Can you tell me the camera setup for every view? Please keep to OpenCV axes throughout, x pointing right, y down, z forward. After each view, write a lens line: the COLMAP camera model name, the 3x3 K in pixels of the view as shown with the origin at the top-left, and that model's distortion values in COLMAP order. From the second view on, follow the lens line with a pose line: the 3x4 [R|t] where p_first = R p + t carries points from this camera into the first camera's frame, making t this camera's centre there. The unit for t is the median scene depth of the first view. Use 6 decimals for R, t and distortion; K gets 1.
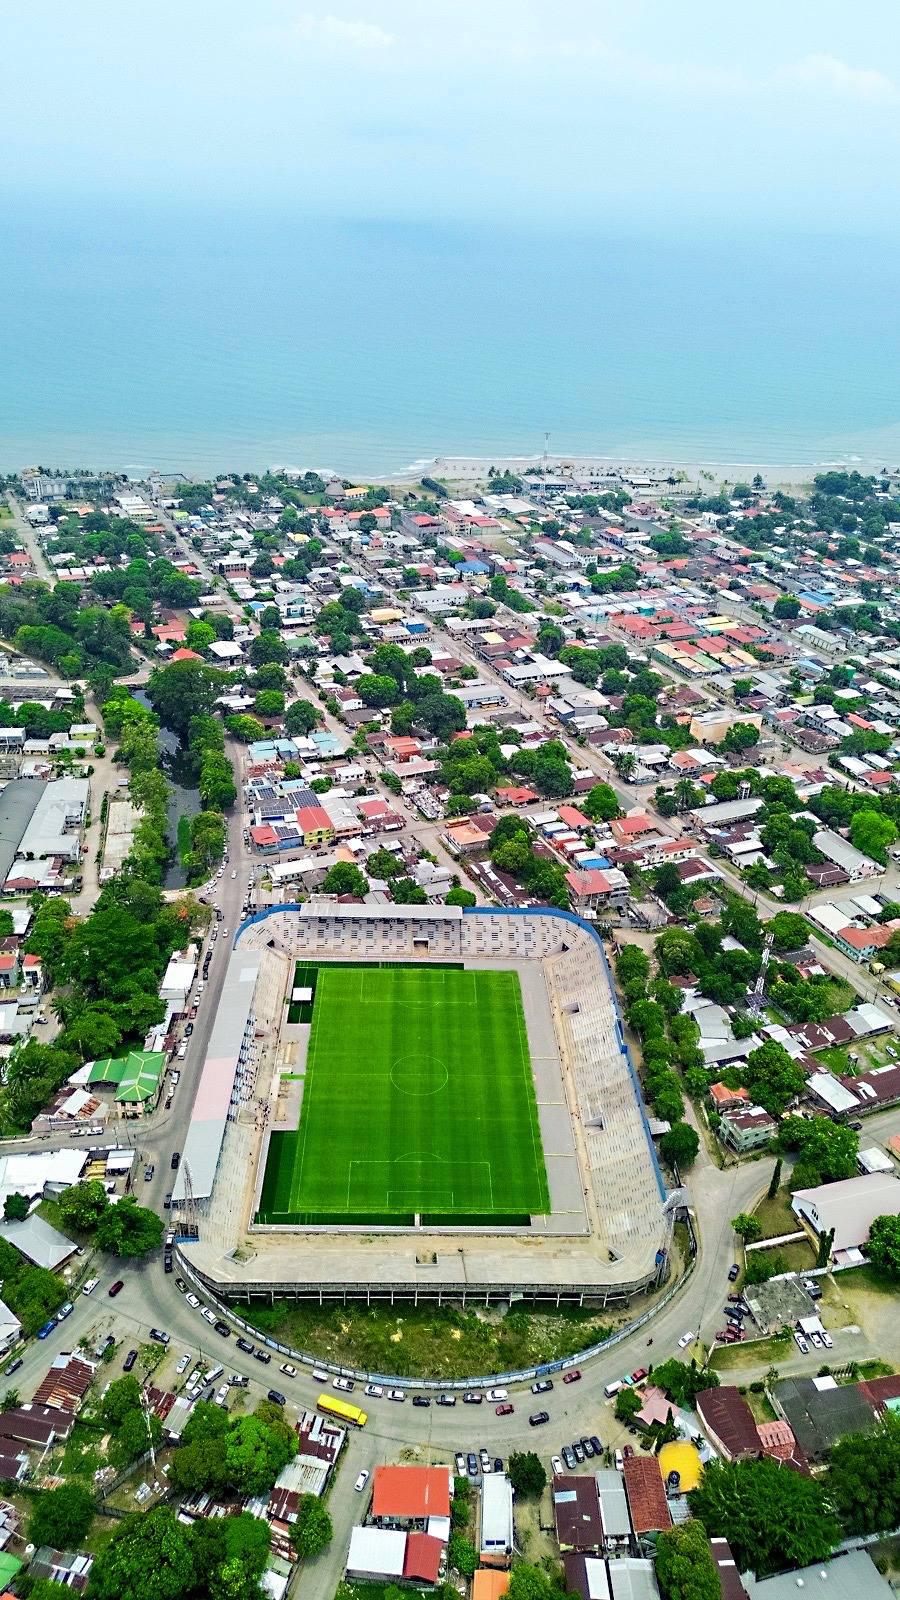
lens RADIAL K [[1134.8, 0, 450.0], [0, 1134.8, 800.0], [0, 0, 1]] dist [0.076292, -0.067239]
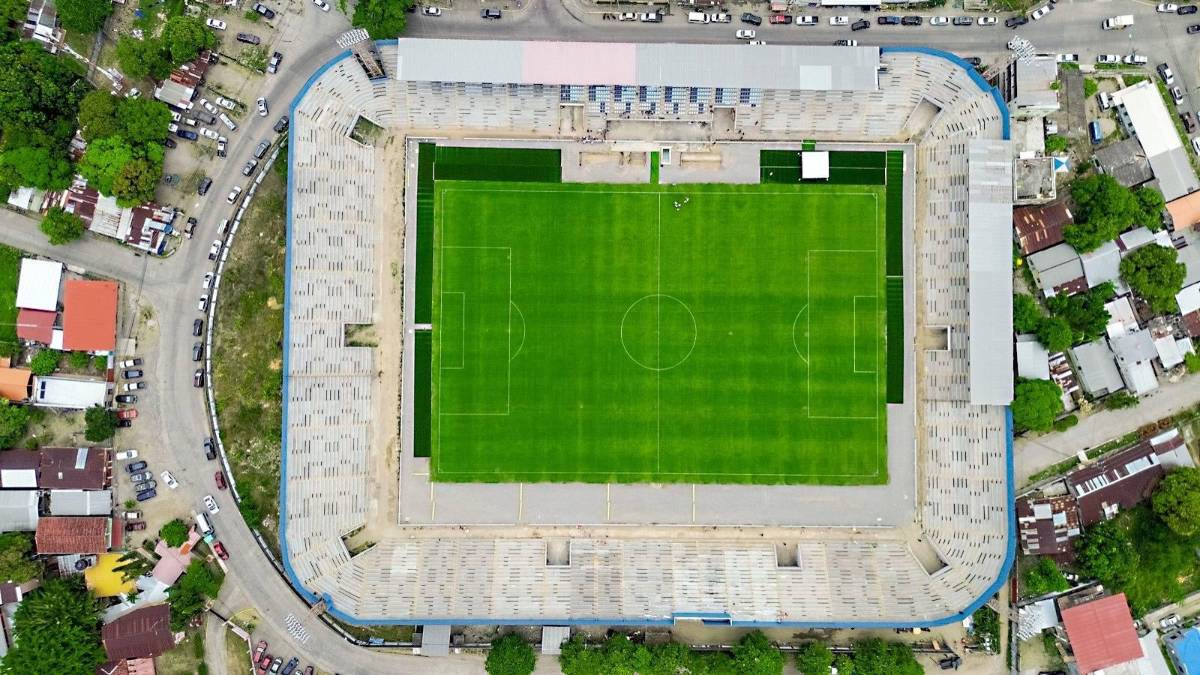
lens RADIAL K [[851.1, 0, 600.0], [0, 851.1, 337.5], [0, 0, 1]] dist [0.076292, -0.067239]
pose [[-0.038156, 0.996664, -0.072151, 0.017472], [-0.490823, 0.044201, 0.870138, -0.216285], [0.870424, 0.068614, 0.487499, 0.645943]]
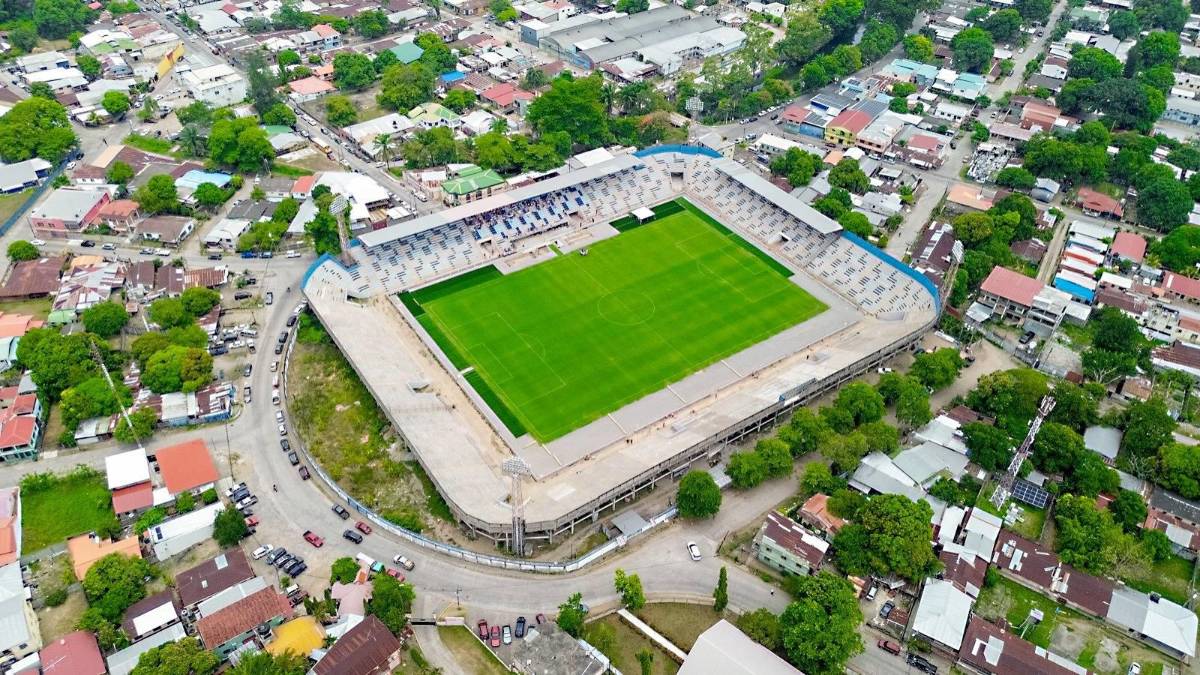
lens RADIAL K [[851.1, 0, 600.0], [0, 851.1, 337.5], [0, 0, 1]] dist [0.076292, -0.067239]
pose [[0.546041, 0.511617, -0.663390, 0.439691], [-0.404129, 0.854499, 0.326362, 0.027296], [0.733838, 0.089888, 0.673351, 0.450812]]
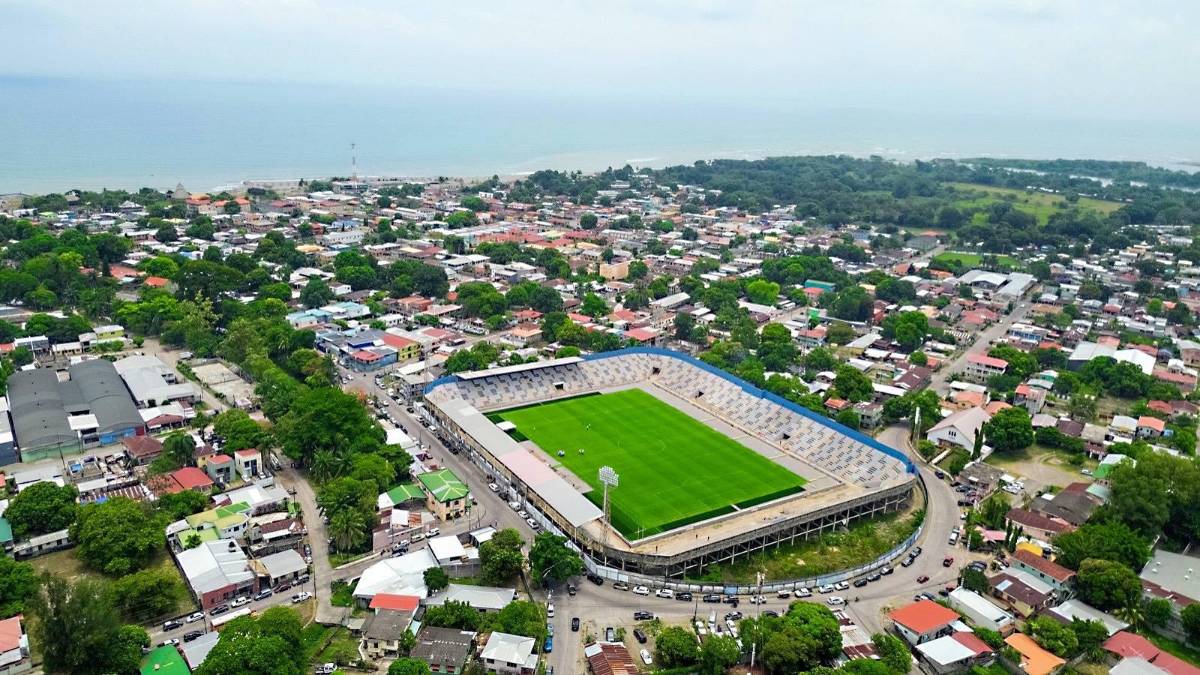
lens RADIAL K [[851.1, 0, 600.0], [0, 851.1, 337.5], [0, 0, 1]] dist [0.076292, -0.067239]
pose [[0.862791, -0.154622, 0.481335, -0.456789], [0.242885, 0.961783, -0.126411, 0.219694], [-0.443394, 0.225975, 0.867374, 0.185100]]
